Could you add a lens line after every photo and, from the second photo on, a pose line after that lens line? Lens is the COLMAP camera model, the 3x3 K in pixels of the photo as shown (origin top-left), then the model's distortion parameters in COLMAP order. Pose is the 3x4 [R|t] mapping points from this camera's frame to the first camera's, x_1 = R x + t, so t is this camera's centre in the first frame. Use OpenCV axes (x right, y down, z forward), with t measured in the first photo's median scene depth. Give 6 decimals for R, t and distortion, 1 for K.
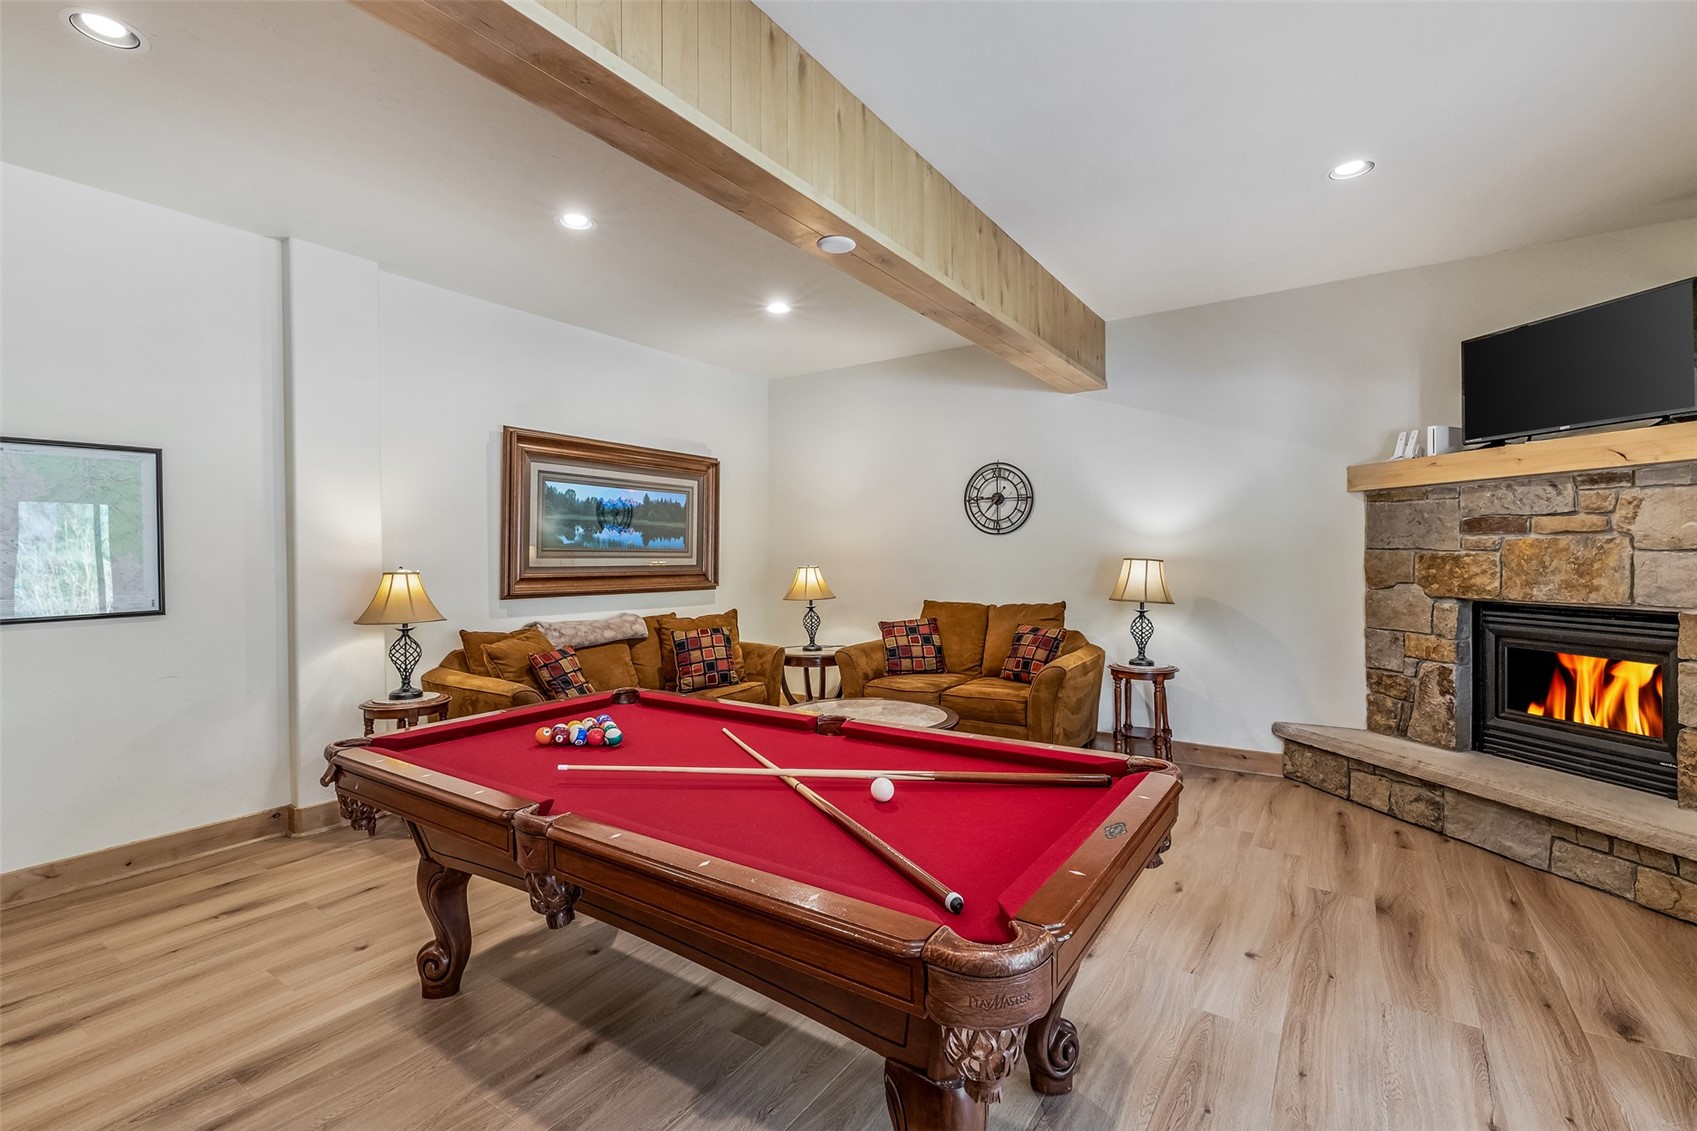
lens RADIAL K [[749.5, 0, 854.3], [0, 749.5, 561.9], [0, 0, 1]] dist [-0.002808, -0.000303]
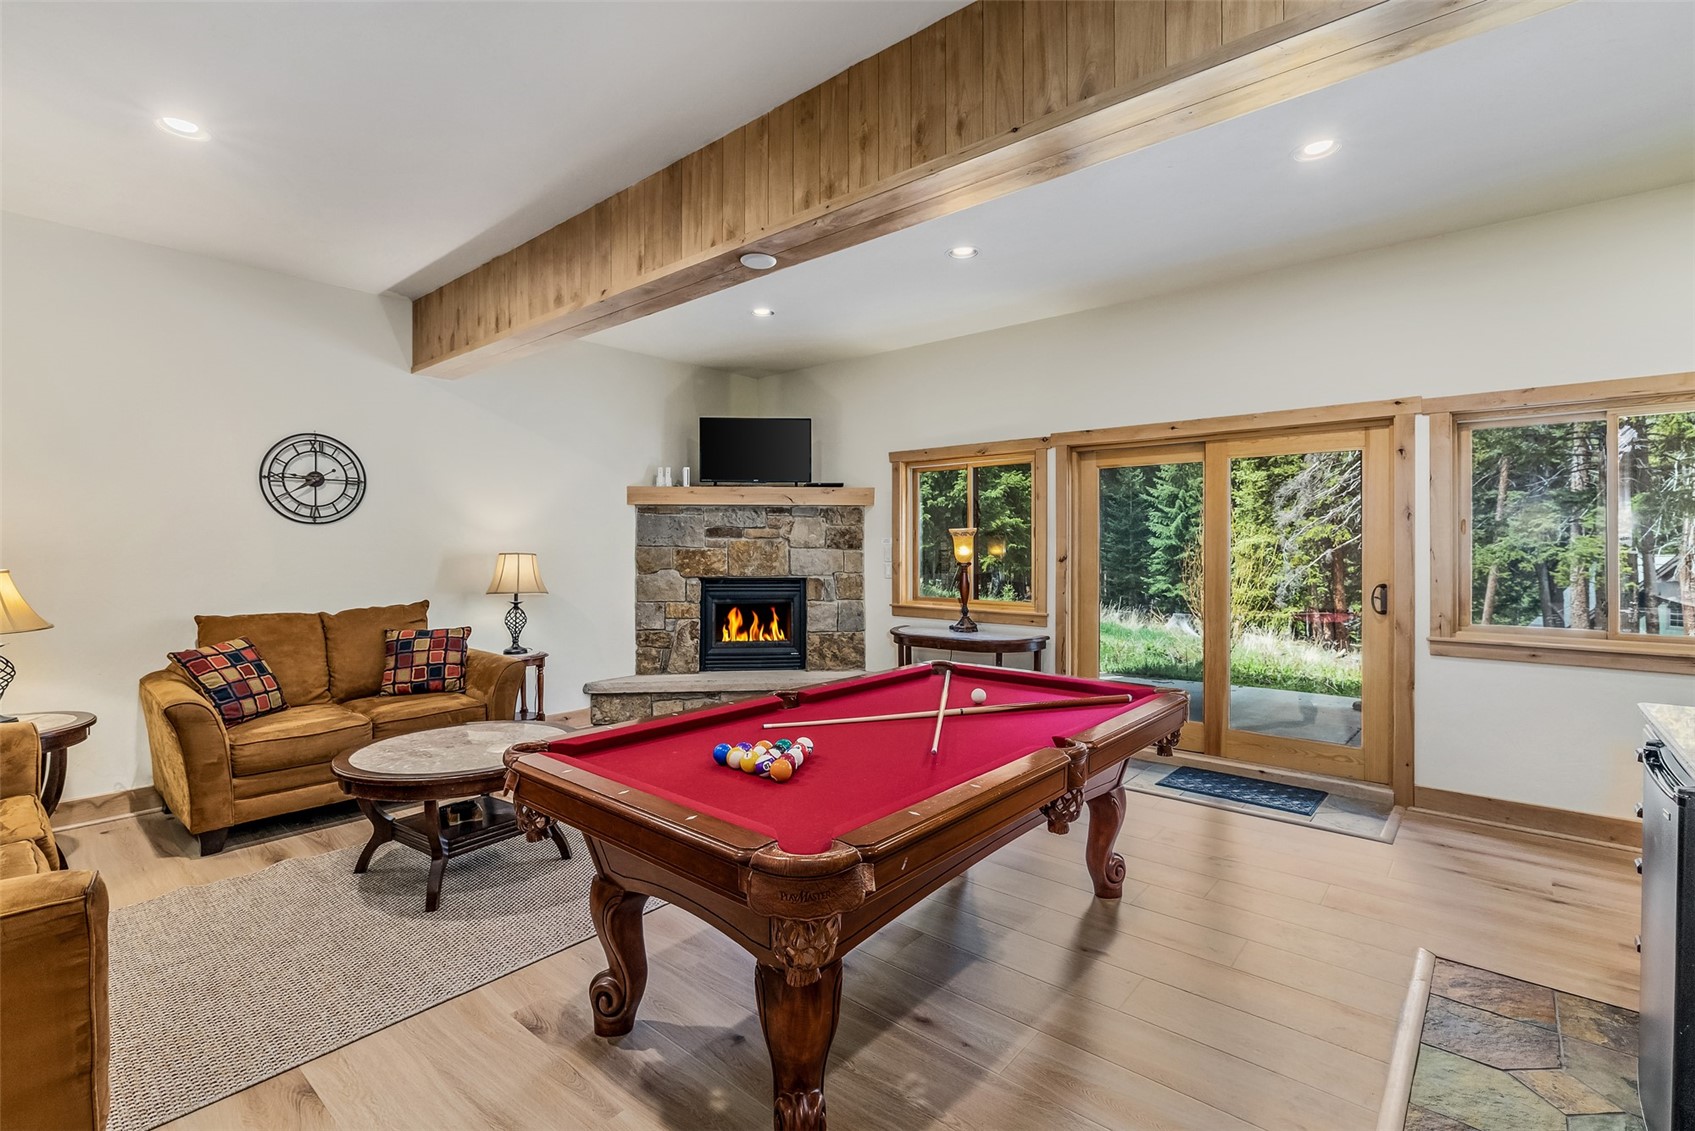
lens RADIAL K [[748.6, 0, 808.8], [0, 748.6, 555.0], [0, 0, 1]] dist [-0.002808, -0.000303]
pose [[0.153841, -0.003010, 0.988091, -0.633216], [0.011302, 0.999935, 0.001286, 0.001333], [-0.988031, 0.010969, 0.153865, 0.447889]]
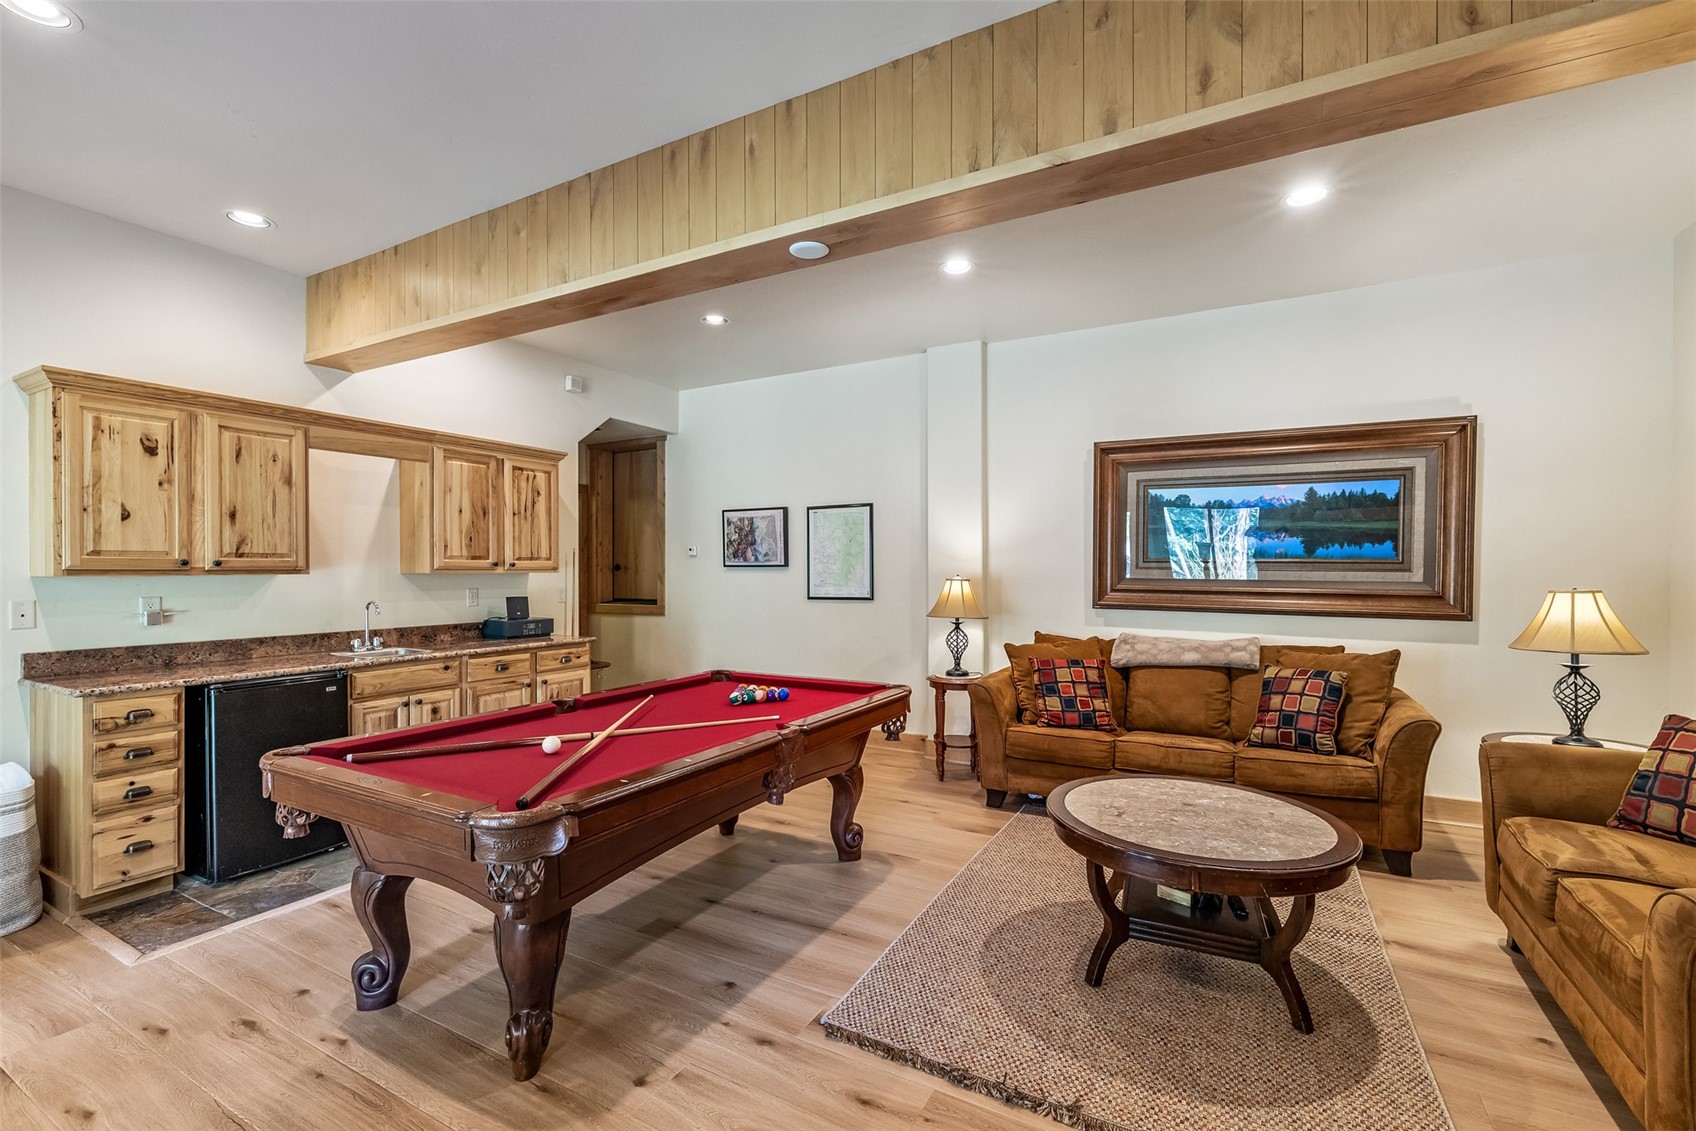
lens RADIAL K [[749.1, 0, 834.4], [0, 749.1, 565.8], [0, 0, 1]] dist [-0.002808, -0.000303]
pose [[0.071476, 0.000792, -0.997442, 0.558506], [-0.014023, 0.999902, -0.000211, -0.004122], [0.997344, 0.014003, 0.071480, 0.565934]]
